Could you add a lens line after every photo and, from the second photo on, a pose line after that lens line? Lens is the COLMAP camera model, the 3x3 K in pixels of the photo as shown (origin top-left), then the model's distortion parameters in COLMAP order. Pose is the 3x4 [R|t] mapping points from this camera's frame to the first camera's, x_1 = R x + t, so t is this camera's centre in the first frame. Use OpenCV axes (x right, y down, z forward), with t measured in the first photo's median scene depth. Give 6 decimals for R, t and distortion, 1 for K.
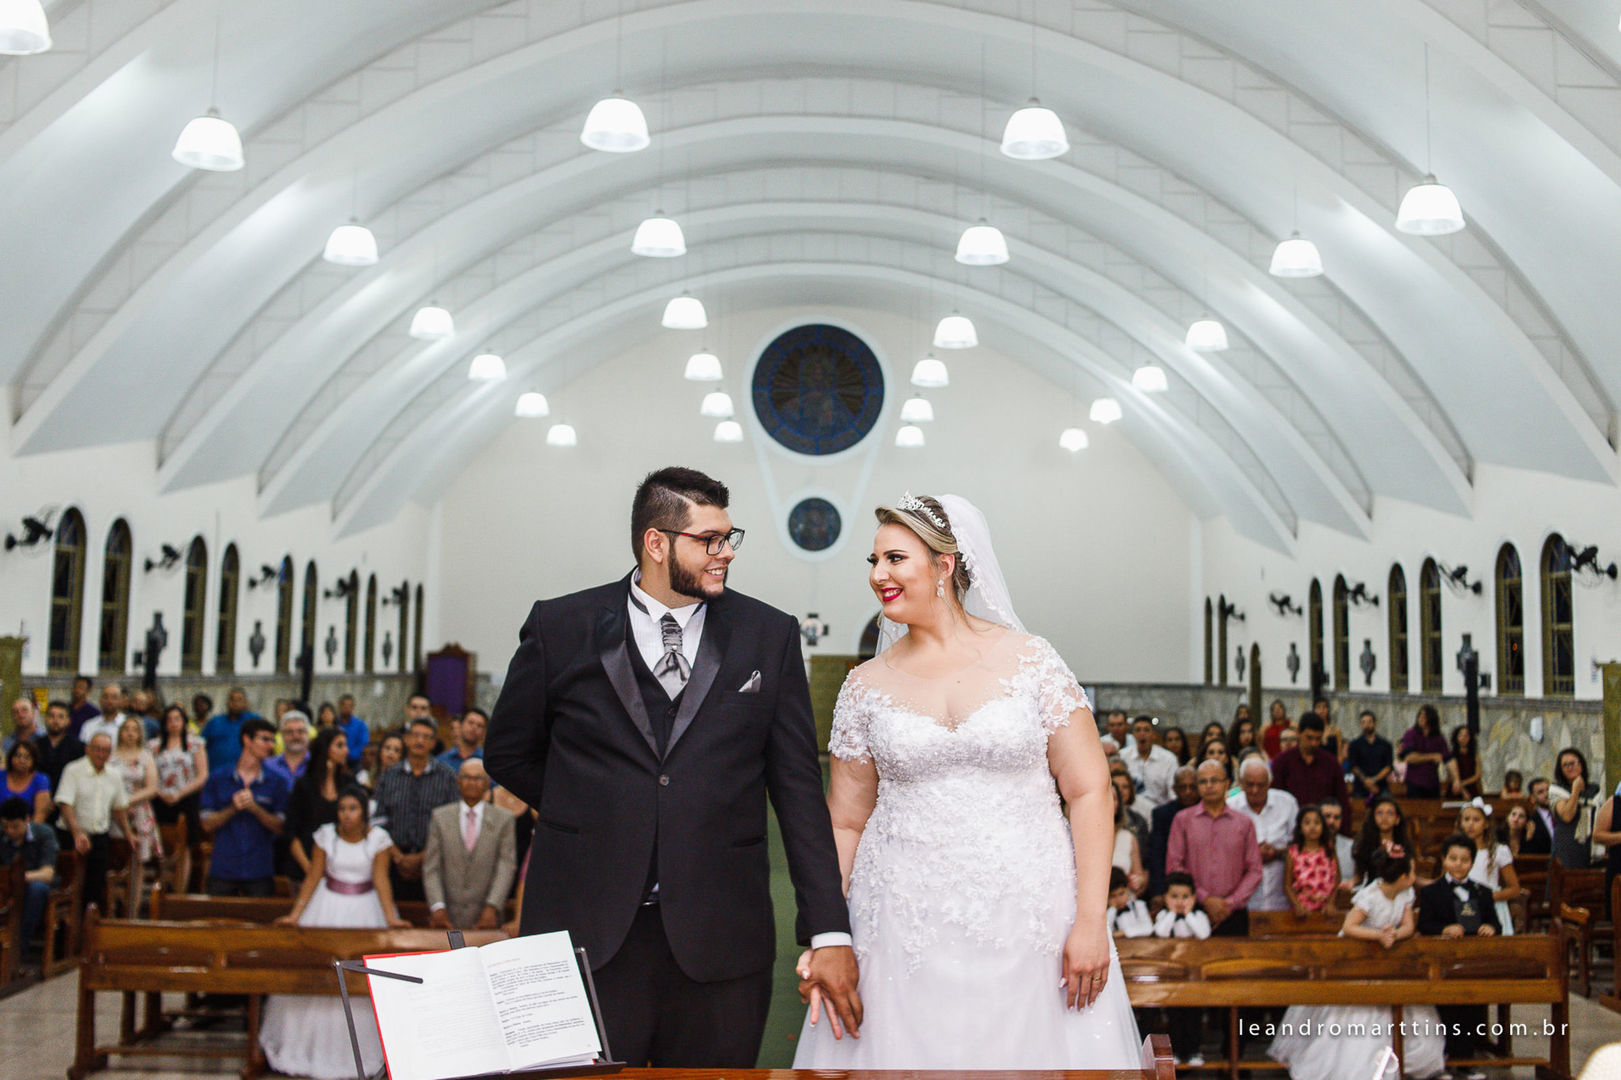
lens RADIAL K [[1774.2, 0, 843.5], [0, 1774.2, 534.3], [0, 0, 1]] dist [-0.068815, -0.011093]
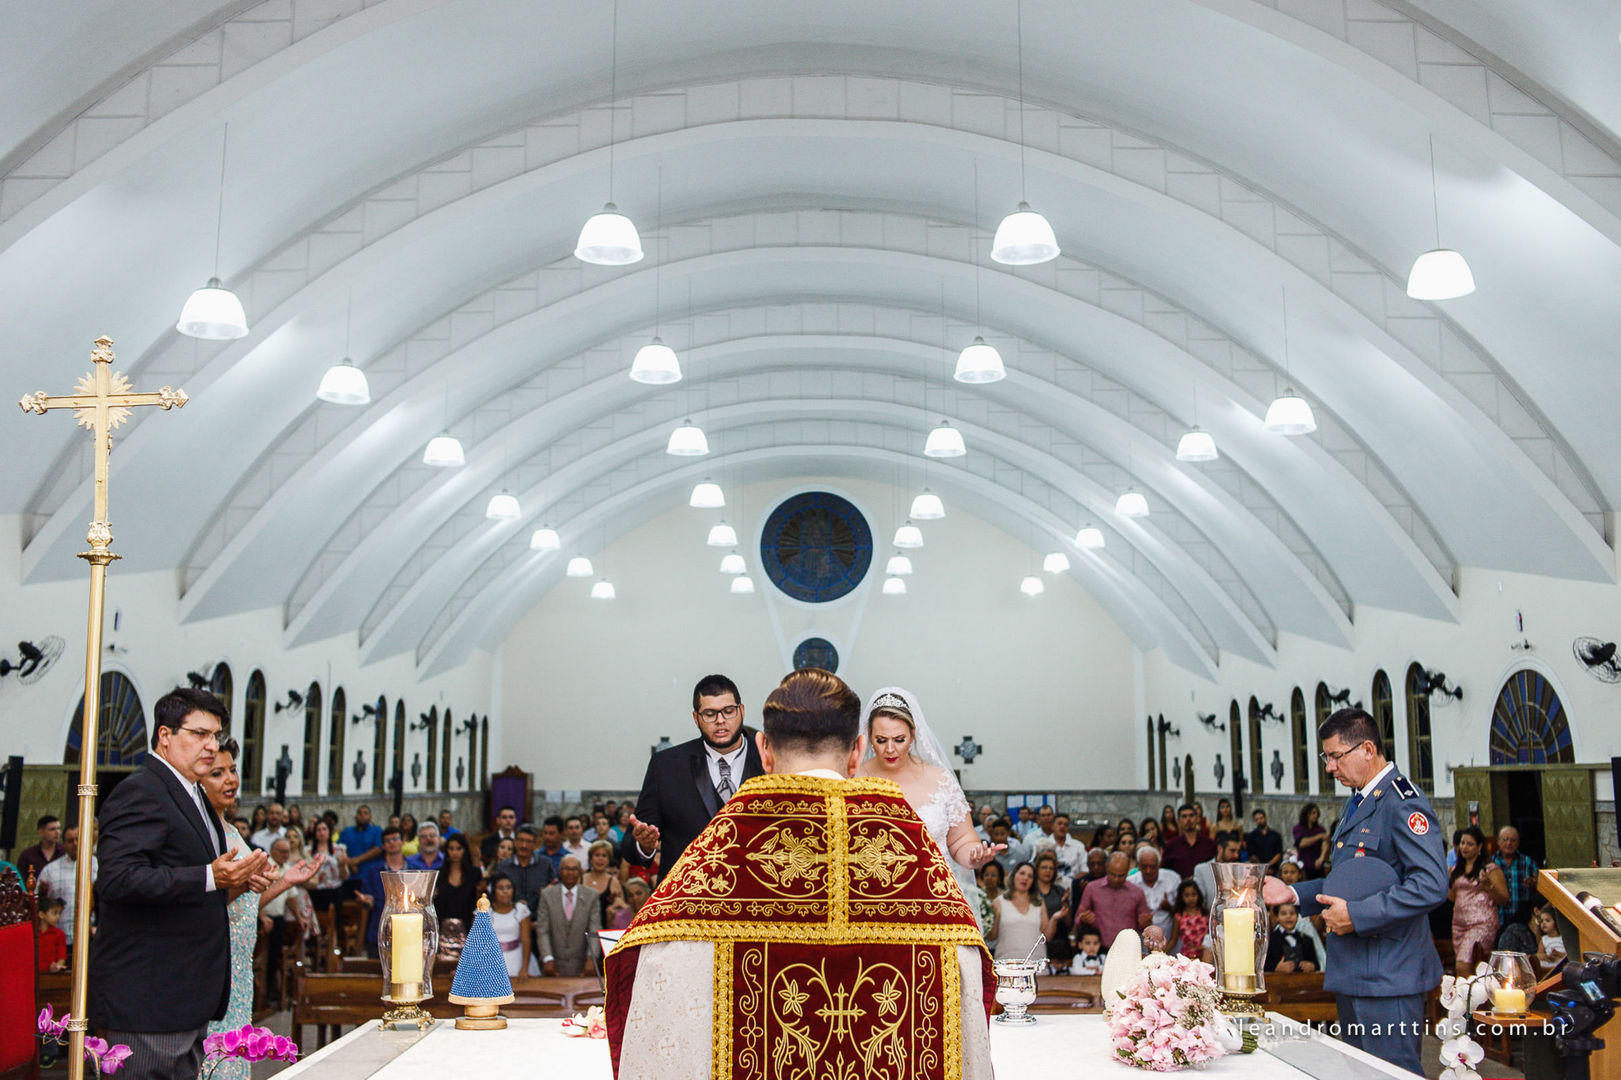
lens RADIAL K [[1627.2, 0, 807.3], [0, 1627.2, 585.7], [0, 0, 1]] dist [-0.072606, 0.005551]
pose [[0.999602, -0.018601, -0.021201, 0.002938], [0.017645, 0.998857, -0.044416, -0.010432], [0.022003, 0.044024, 0.998788, -0.127059]]
